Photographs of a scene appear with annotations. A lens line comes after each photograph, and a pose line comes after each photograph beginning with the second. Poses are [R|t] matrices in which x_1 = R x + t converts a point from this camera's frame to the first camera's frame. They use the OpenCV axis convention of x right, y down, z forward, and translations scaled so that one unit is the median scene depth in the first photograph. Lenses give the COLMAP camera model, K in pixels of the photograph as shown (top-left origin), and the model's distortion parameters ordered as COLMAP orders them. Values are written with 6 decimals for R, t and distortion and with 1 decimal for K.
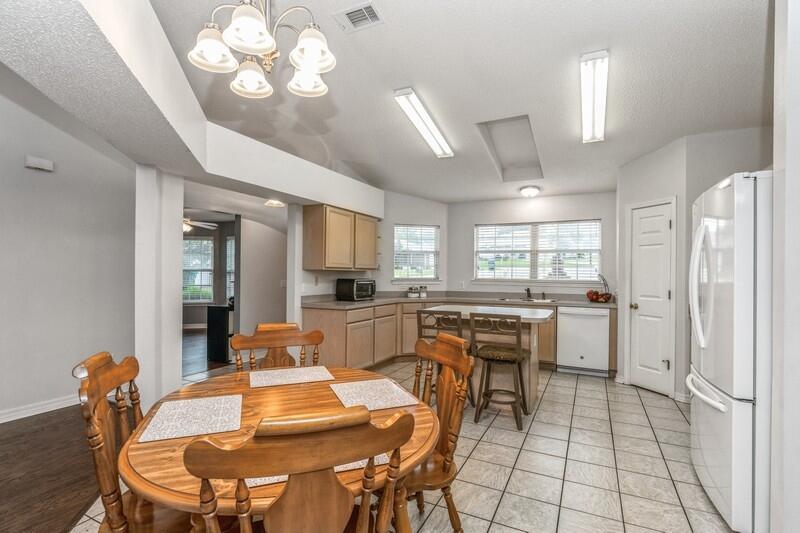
lens RADIAL K [[383.5, 0, 403.3], [0, 383.5, 274.3], [0, 0, 1]] dist [-0.024101, 0.000155]
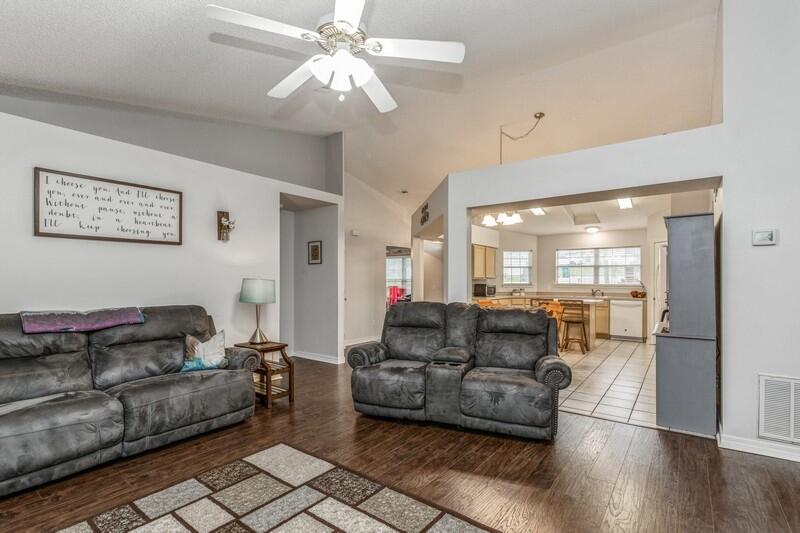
lens RADIAL K [[373.0, 0, 403.6], [0, 373.0, 280.1], [0, 0, 1]] dist [-0.009915, -0.000032]
pose [[0.983458, -0.007237, -0.180990, -0.169654], [0.006403, 0.999966, -0.005196, 0.000438], [0.181022, 0.003952, 0.983471, -0.684110]]
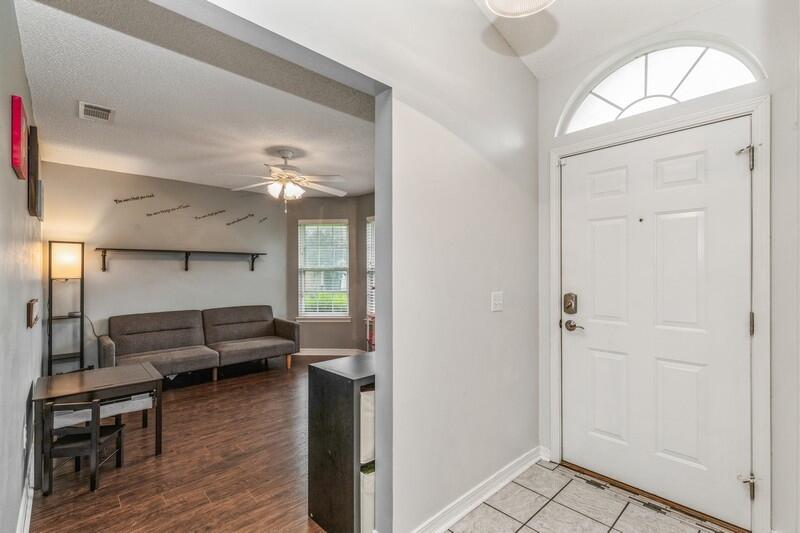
lens RADIAL K [[361.2, 0, 400.5], [0, 361.2, 278.5], [0, 0, 1]] dist [0.003000, 0.001695]
pose [[0.936849, -0.006533, -0.349673, -0.305815], [0.012560, 0.999809, 0.014971, -0.004116], [0.349509, -0.018417, 0.936752, 0.699029]]
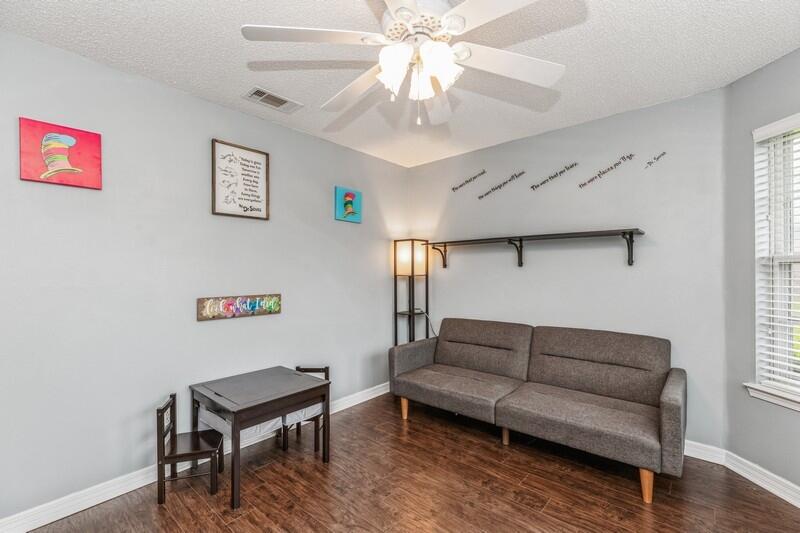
lens RADIAL K [[361.2, 0, 400.3], [0, 361.2, 268.0], [0, 0, 1]] dist [0.003000, 0.001695]
pose [[-0.248177, -0.018110, -0.968545, -0.445104], [0.005280, 0.999785, -0.020047, -0.002116], [0.968700, -0.010089, -0.248028, 1.236782]]
